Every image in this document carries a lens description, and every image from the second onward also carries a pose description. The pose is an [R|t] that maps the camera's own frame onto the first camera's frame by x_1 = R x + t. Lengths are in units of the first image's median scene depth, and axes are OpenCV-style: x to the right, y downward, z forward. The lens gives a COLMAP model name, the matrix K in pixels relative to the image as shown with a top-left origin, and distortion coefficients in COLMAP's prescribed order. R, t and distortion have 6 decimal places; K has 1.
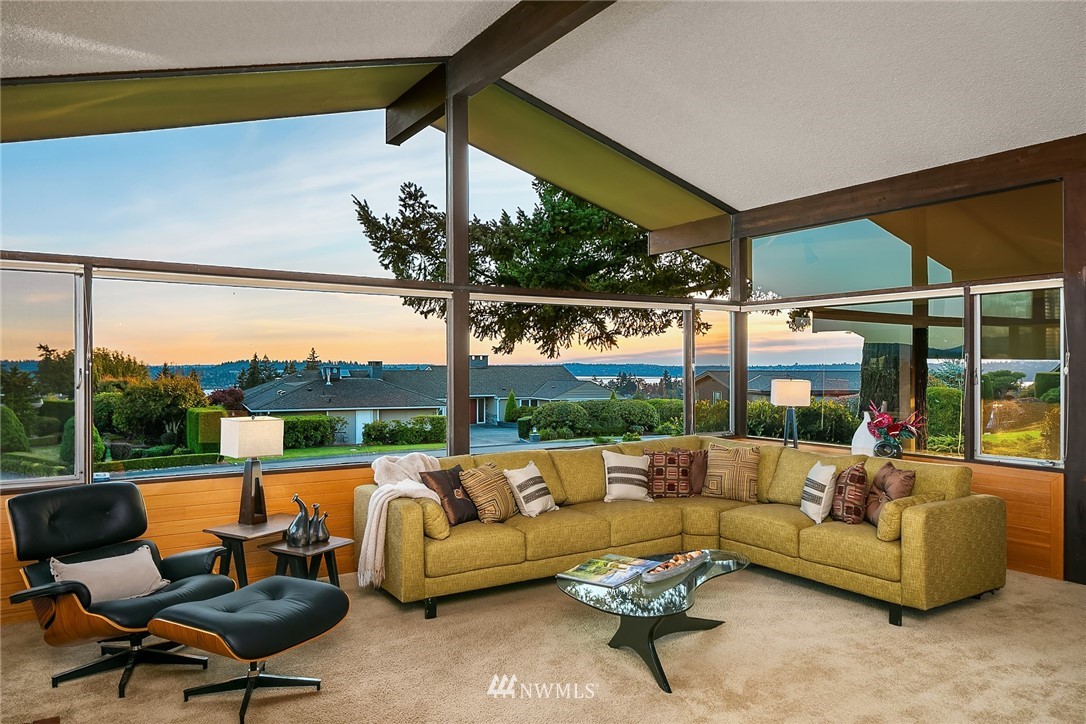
lens RADIAL K [[747.6, 0, 540.9], [0, 747.6, 373.6], [0, 0, 1]] dist [-0.000702, -0.000588]
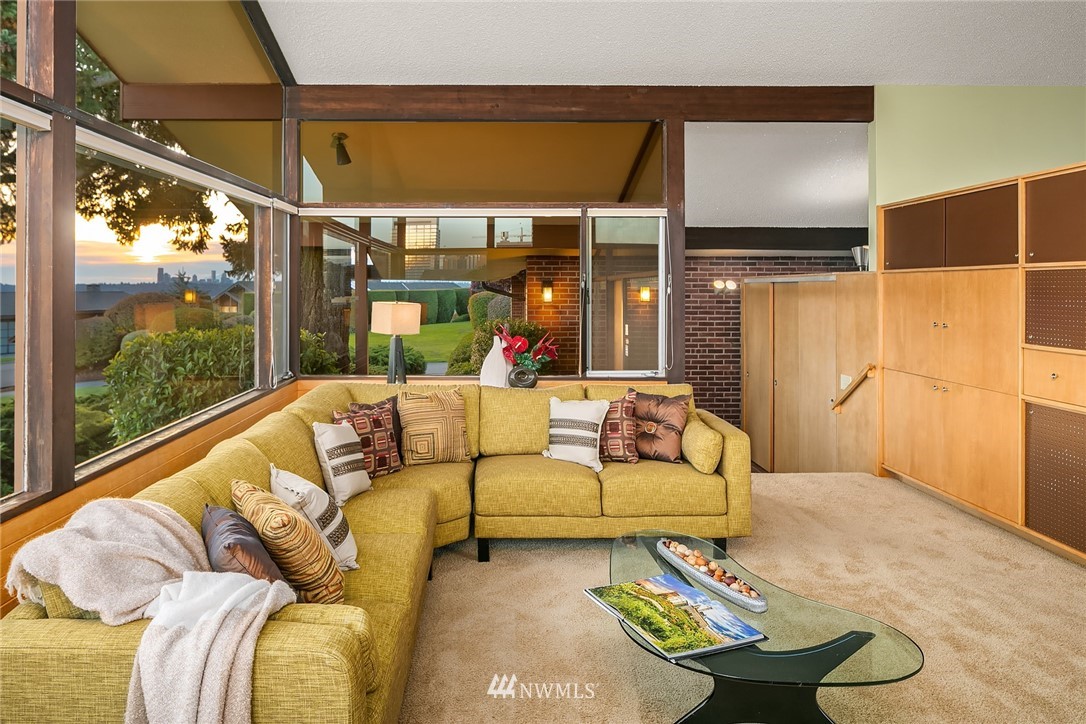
lens RADIAL K [[741.8, 0, 526.5], [0, 741.8, 294.9], [0, 0, 1]] dist [-0.004266, -0.002322]
pose [[0.536242, -0.007720, 0.844029, -0.326957], [0.007276, 0.999963, 0.004524, -0.003545], [-0.844033, 0.003715, 0.536279, 0.516575]]
